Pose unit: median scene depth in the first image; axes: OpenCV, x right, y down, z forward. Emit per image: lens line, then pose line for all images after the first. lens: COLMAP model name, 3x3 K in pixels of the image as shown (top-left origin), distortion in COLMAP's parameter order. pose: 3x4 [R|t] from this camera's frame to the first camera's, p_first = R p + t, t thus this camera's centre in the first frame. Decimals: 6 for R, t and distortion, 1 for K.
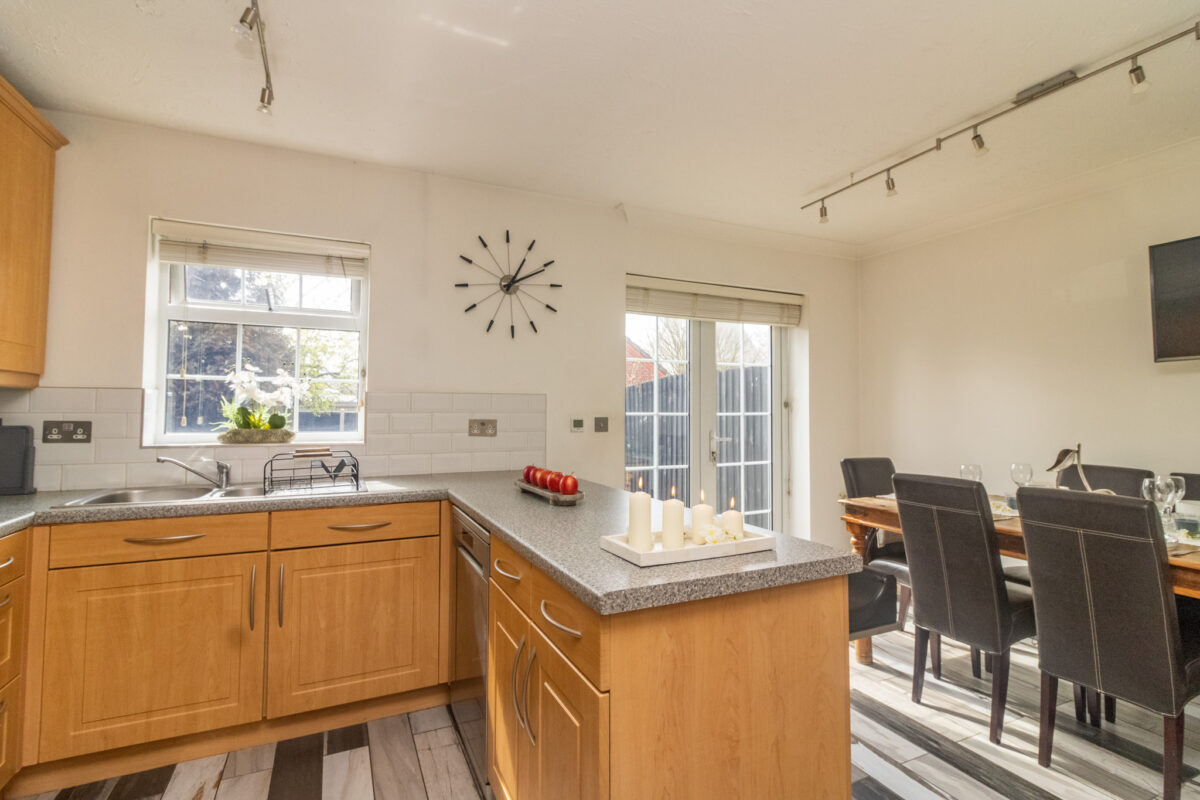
lens RADIAL K [[567.4, 0, 601.3], [0, 567.4, 391.1], [0, 0, 1]] dist [0.003930, 0.000192]
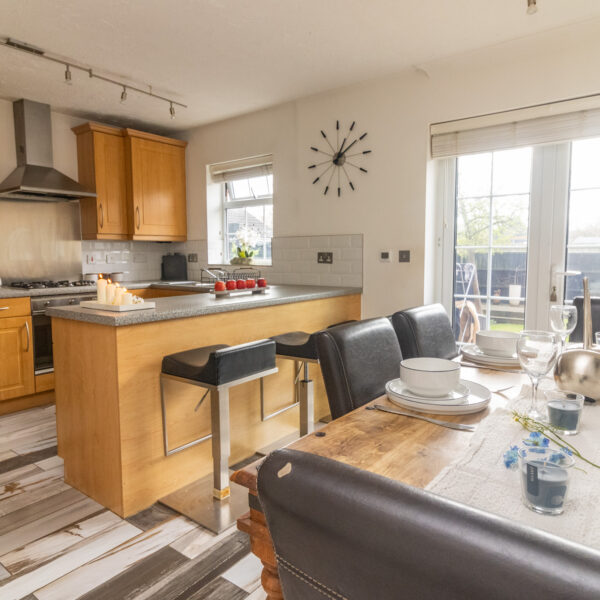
lens RADIAL K [[458.7, 0, 302.2], [0, 458.7, 295.1], [0, 0, 1]] dist [0.000657, 0.000678]
pose [[0.463363, 0.072665, -0.883184, 1.165149], [0.039122, 0.993983, 0.102307, 0.046357], [0.885305, -0.081957, 0.457732, 0.480475]]
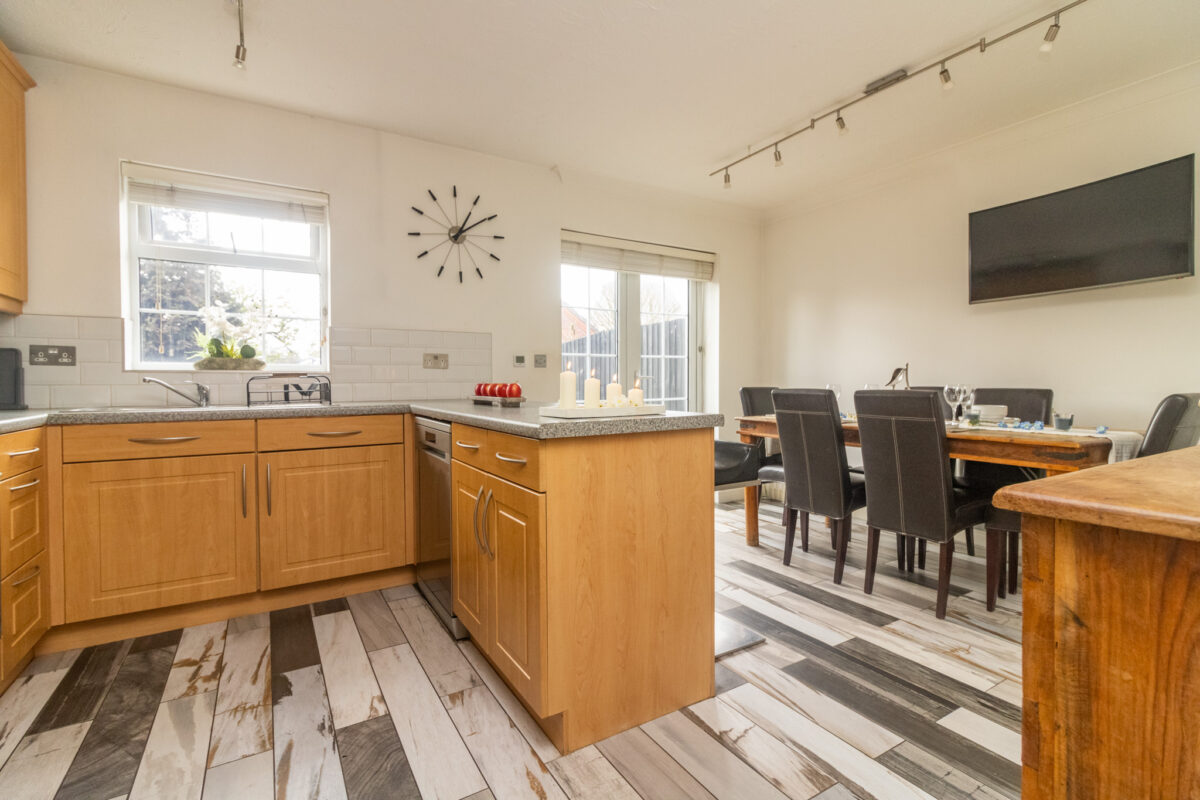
lens RADIAL K [[550.1, 0, 603.0], [0, 550.1, 392.6], [0, 0, 1]] dist [0.003756, -0.000039]
pose [[0.993768, -0.009277, 0.111081, 0.002568], [0.002694, 0.998238, 0.059268, 0.083542], [-0.111435, -0.058599, 0.992043, -0.185637]]
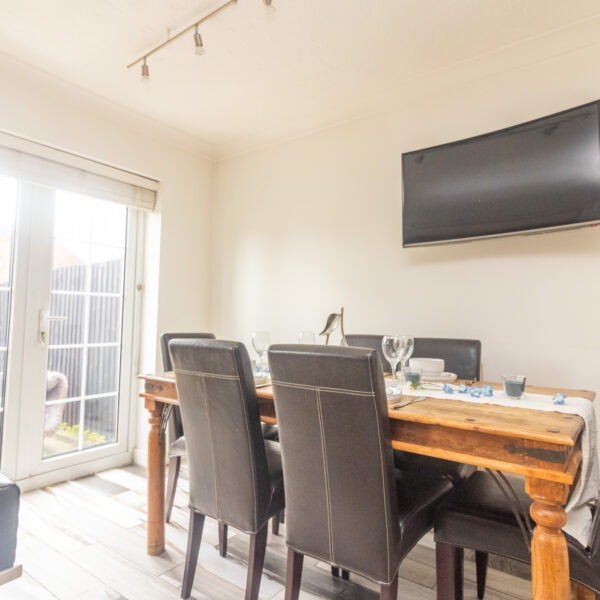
lens RADIAL K [[430.4, 0, 303.5], [0, 430.4, 295.0], [0, 0, 1]] dist [0.004721, 0.002083]
pose [[0.878043, 0.040231, 0.476888, 0.398254], [-0.029560, 0.999117, -0.029861, 0.095941], [-0.477669, 0.012122, 0.878456, 0.335276]]
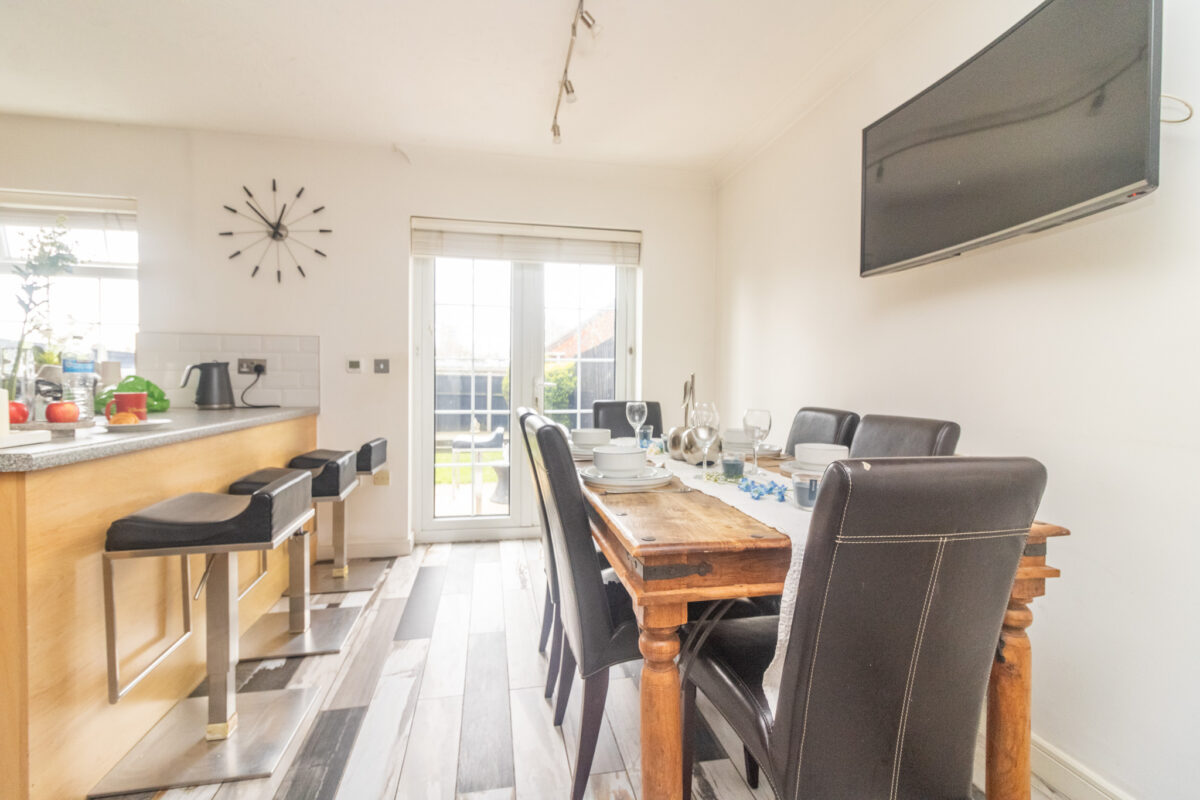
lens RADIAL K [[550.1, 0, 603.0], [0, 550.1, 392.6], [0, 0, 1]] dist [0.003756, -0.000039]
pose [[0.972555, 0.009249, -0.232490, 0.911711], [0.004489, 0.998278, 0.058490, 0.073537], [0.232630, -0.057928, 0.970839, 0.175607]]
